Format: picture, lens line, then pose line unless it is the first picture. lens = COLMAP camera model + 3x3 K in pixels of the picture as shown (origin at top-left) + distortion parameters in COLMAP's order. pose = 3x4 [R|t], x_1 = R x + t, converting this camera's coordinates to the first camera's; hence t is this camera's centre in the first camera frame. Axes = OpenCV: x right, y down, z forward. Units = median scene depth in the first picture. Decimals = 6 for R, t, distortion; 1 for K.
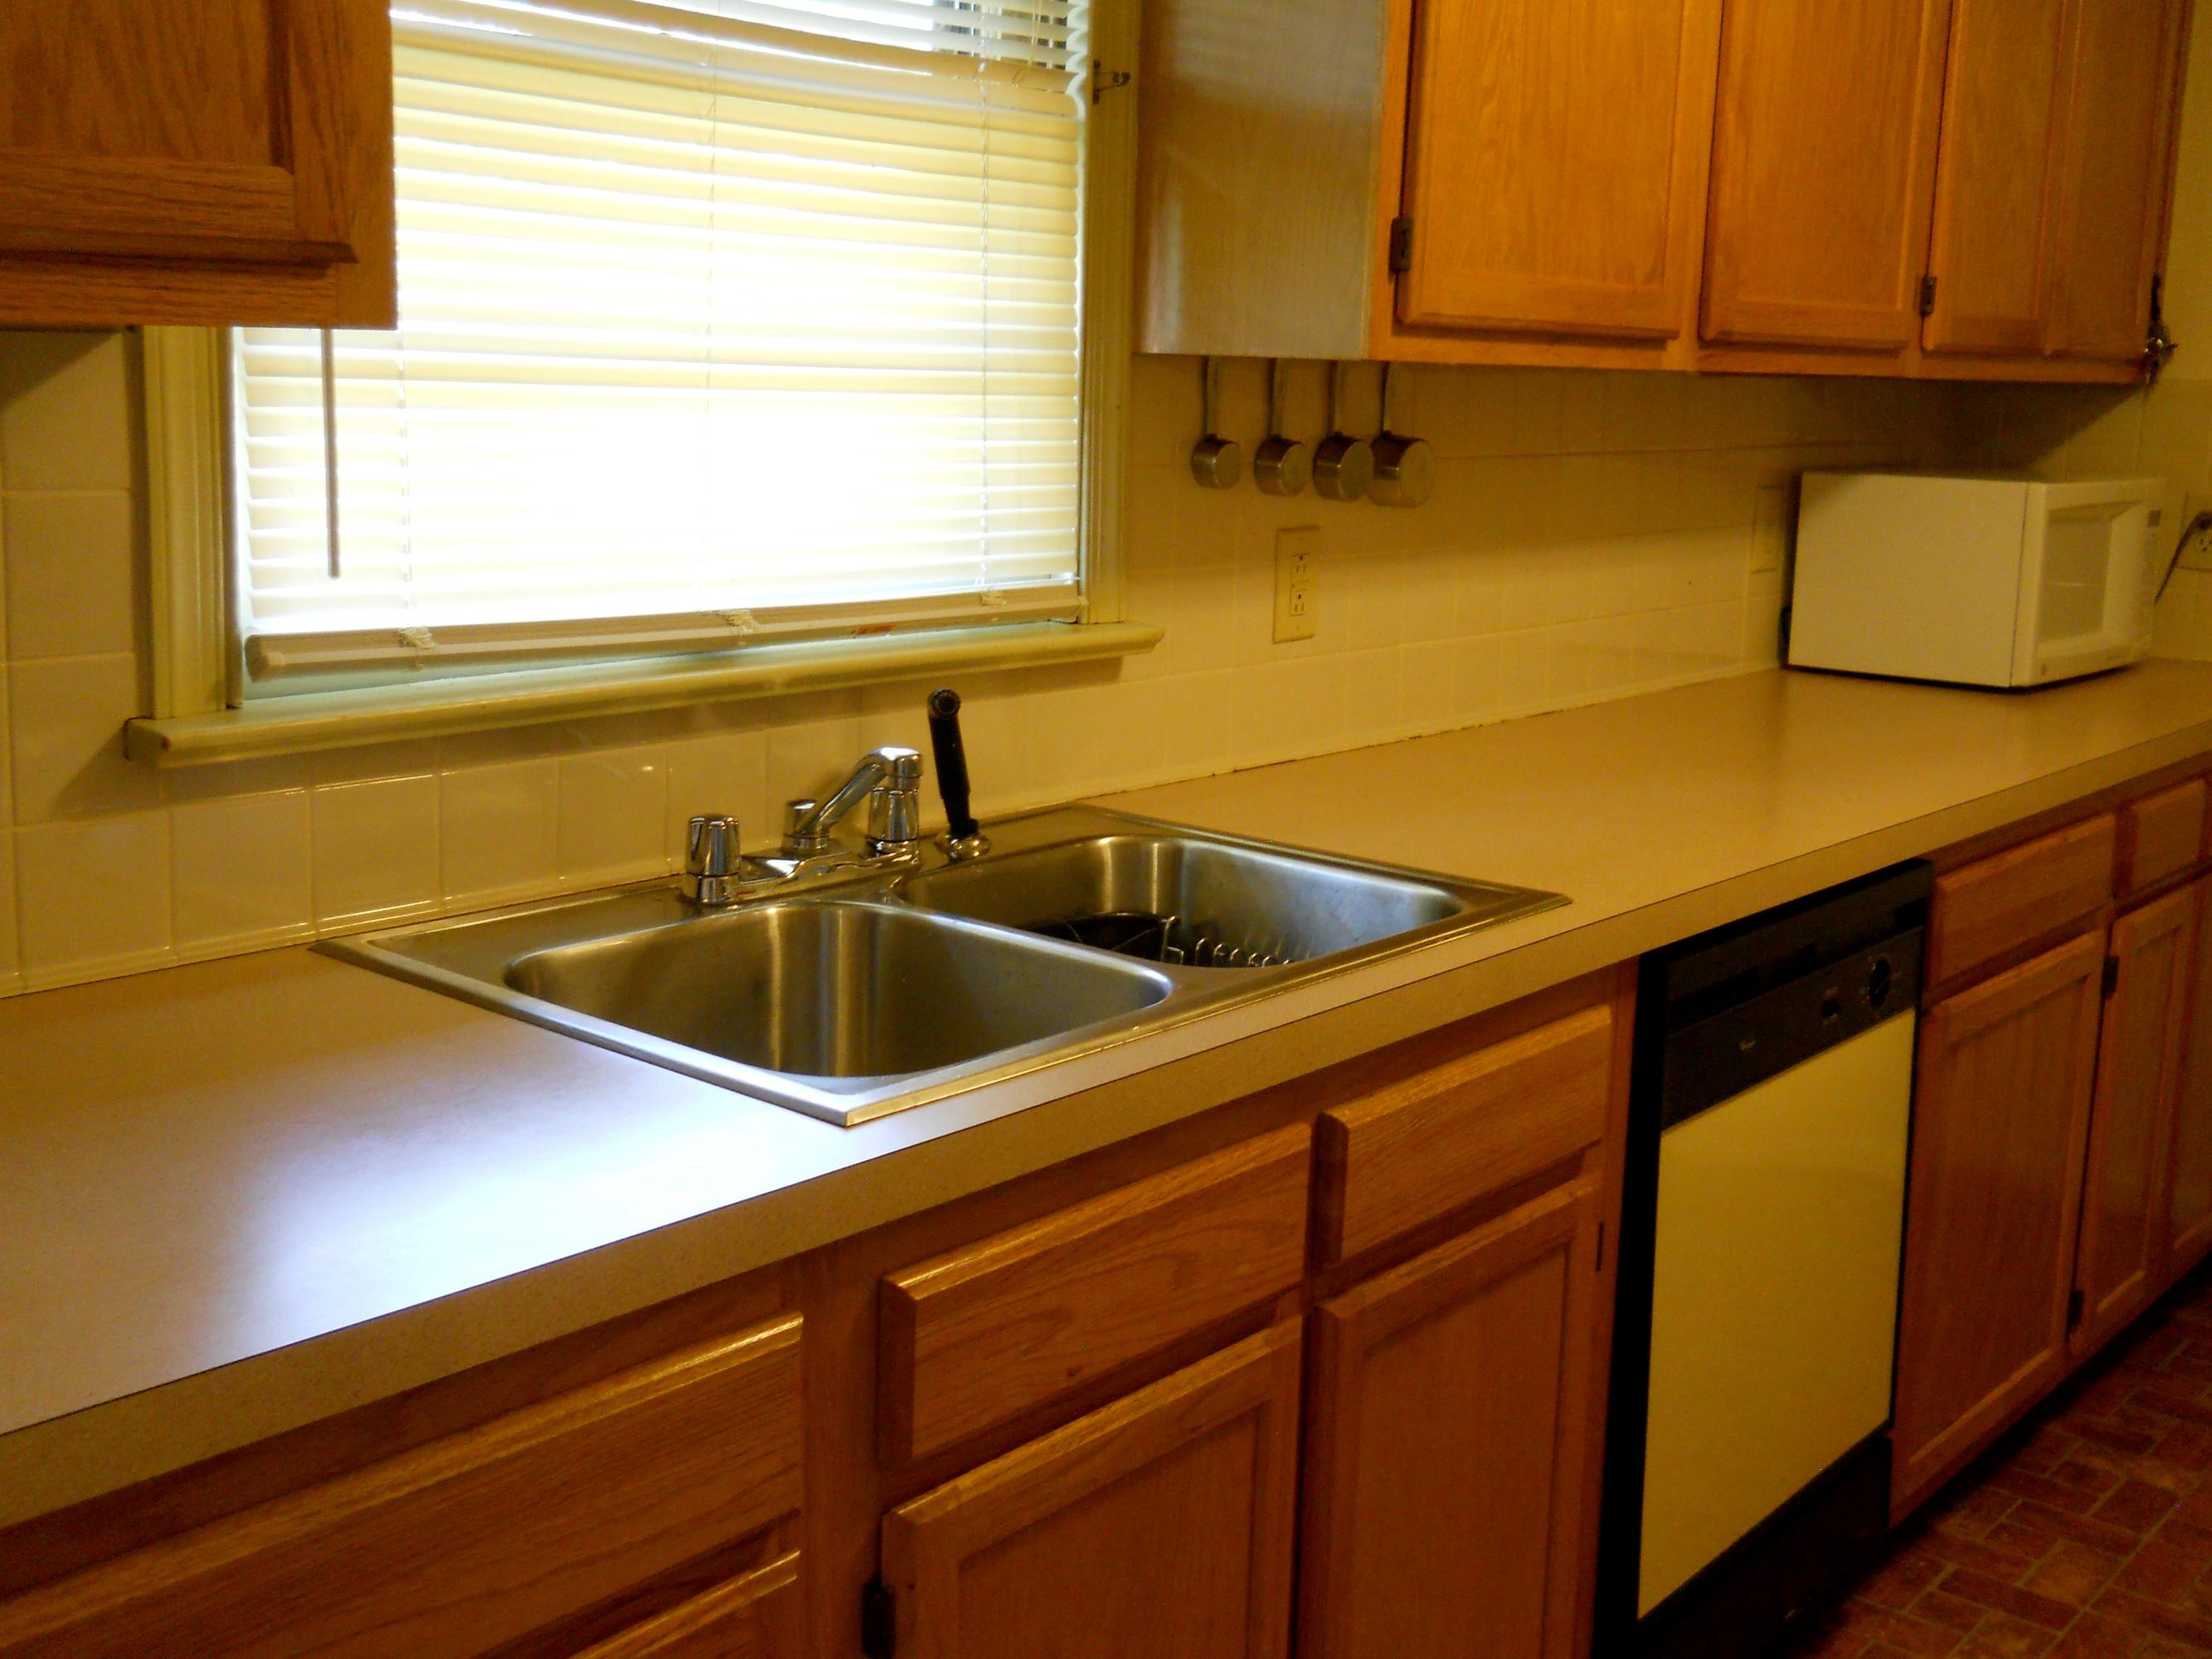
lens RADIAL K [[2390.7, 0, 1112.1], [0, 2390.7, 795.9], [0, 0, 1]] dist [-0.007045, -0.015331]
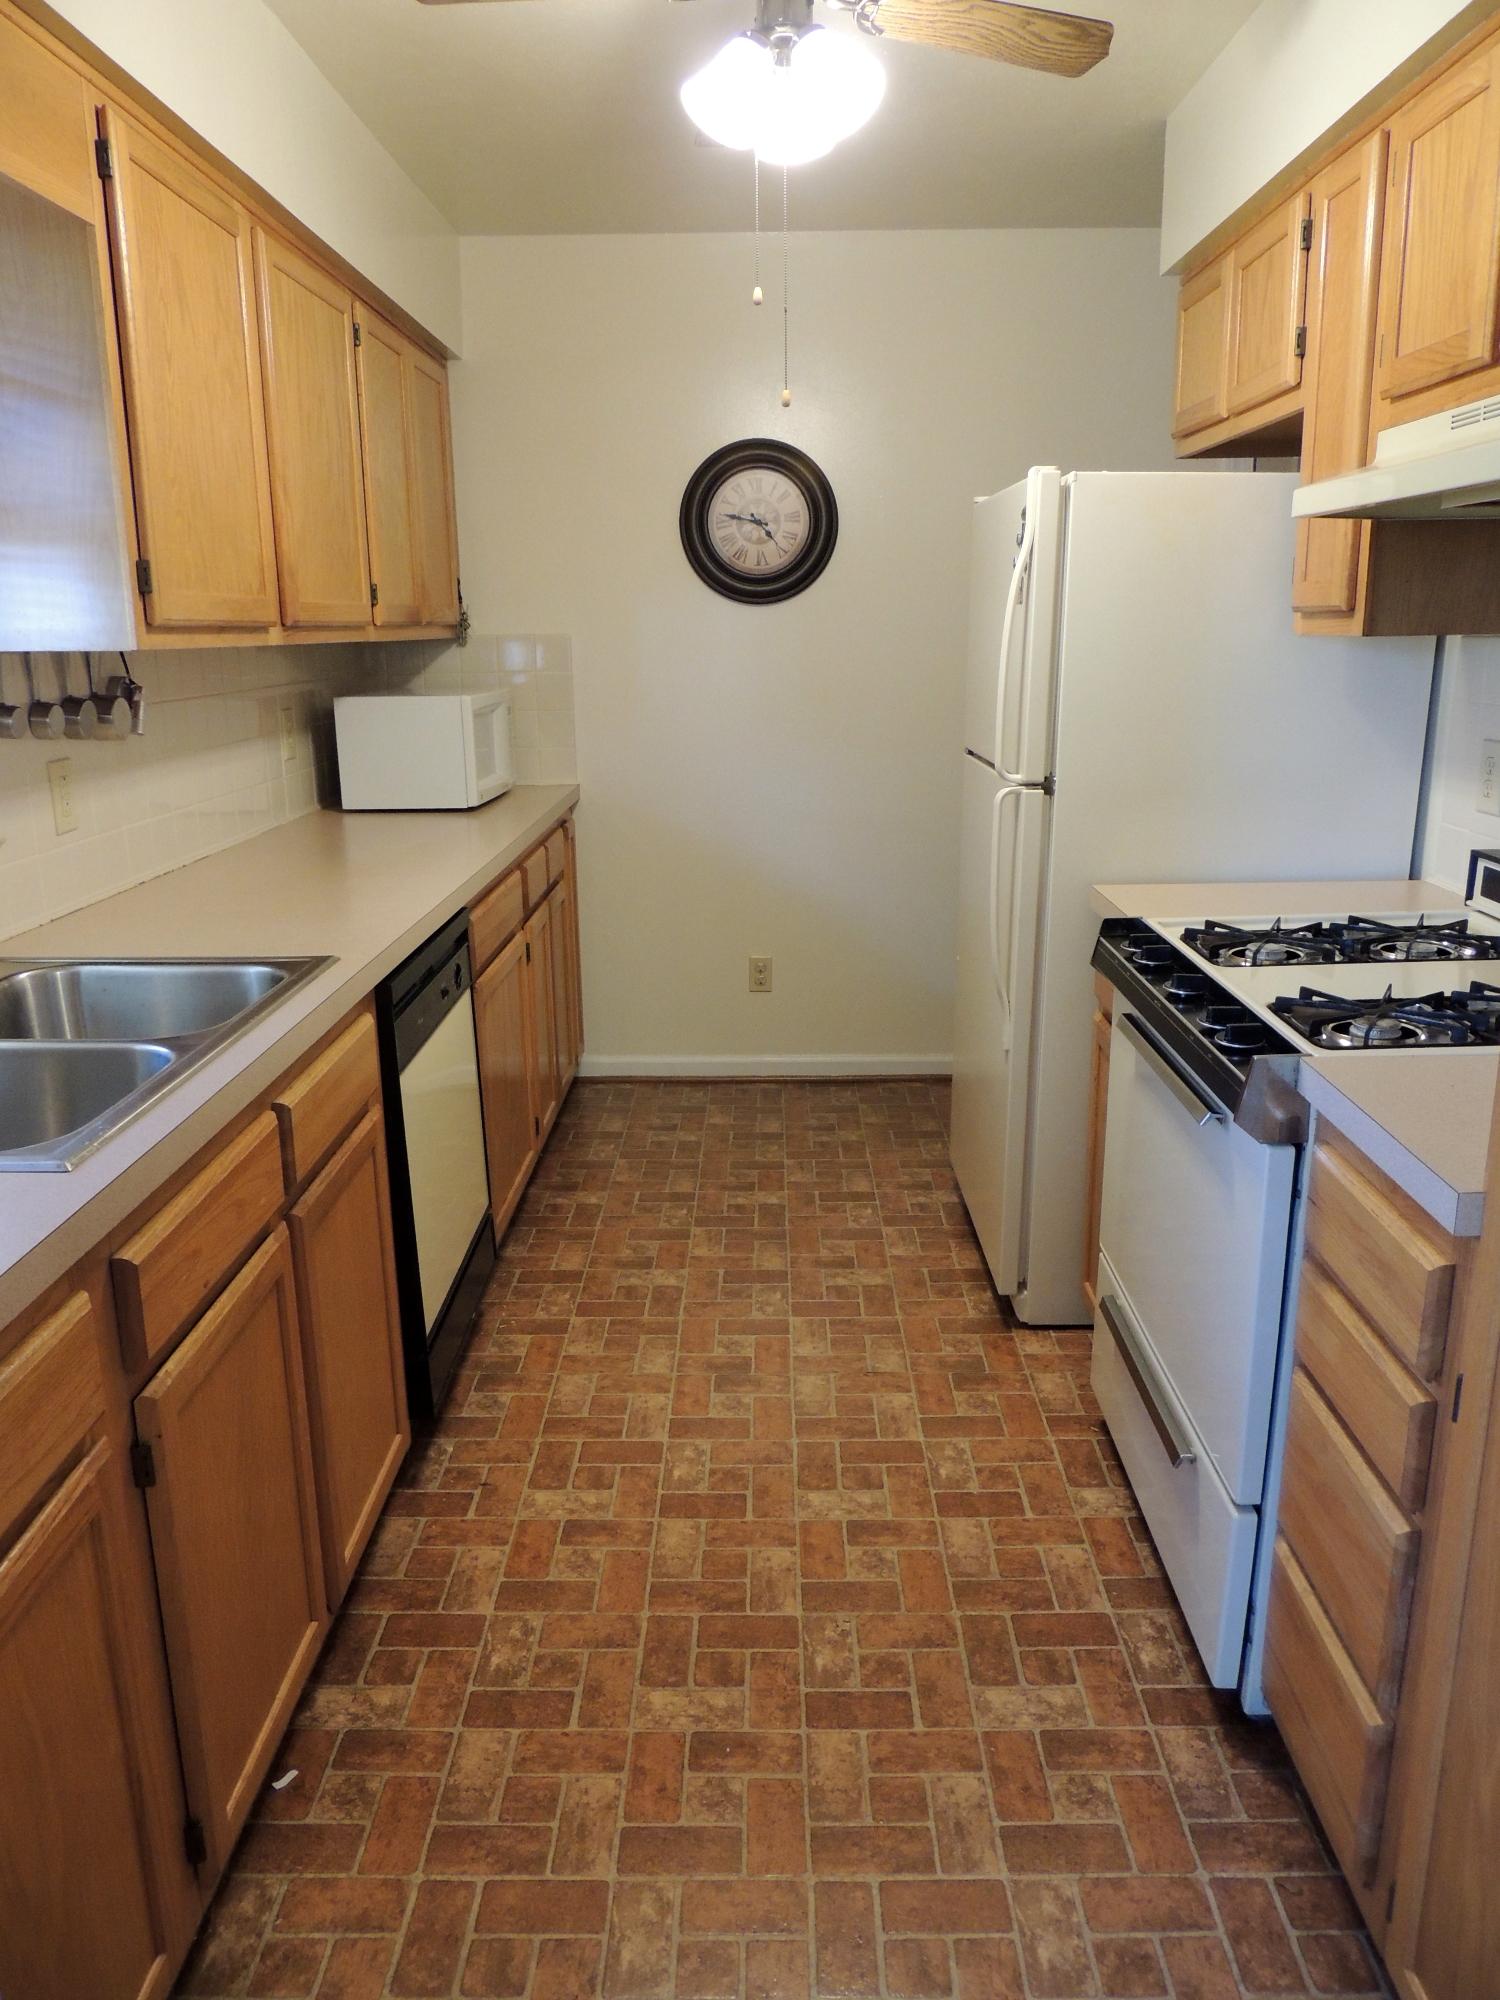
lens RADIAL K [[1393.7, 0, 750.0], [0, 1393.7, 1000.0], [0, 0, 1]] dist [-0.042911, -0.000718]
pose [[0.774737, -0.195674, 0.601243, -0.146051], [0.143769, 0.980517, 0.133854, -0.013853], [-0.615721, -0.017262, 0.787775, 0.012473]]
